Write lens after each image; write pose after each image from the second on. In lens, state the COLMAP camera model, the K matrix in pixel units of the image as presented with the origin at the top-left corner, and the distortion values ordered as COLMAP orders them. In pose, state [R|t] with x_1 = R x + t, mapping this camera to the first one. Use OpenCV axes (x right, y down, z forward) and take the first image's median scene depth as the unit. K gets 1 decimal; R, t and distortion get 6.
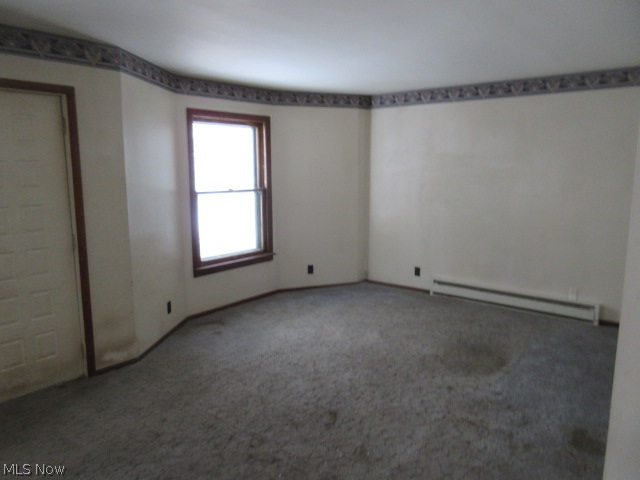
lens RADIAL K [[476.3, 0, 320.7], [0, 476.3, 235.9], [0, 0, 1]] dist [-0.005171, -0.003502]
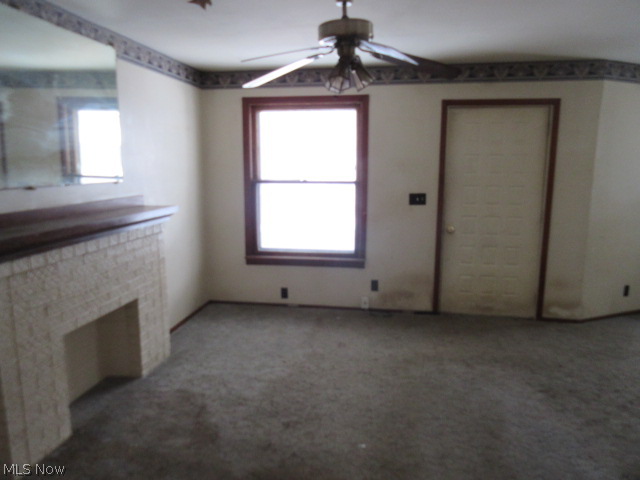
lens RADIAL K [[476.3, 0, 321.2], [0, 476.3, 240.2], [0, 0, 1]] dist [-0.005171, -0.003502]
pose [[0.494890, 0.148799, -0.856121, 0.329323], [-0.133804, 0.986528, 0.094118, 0.037209], [0.858592, 0.067975, 0.508133, -0.204776]]
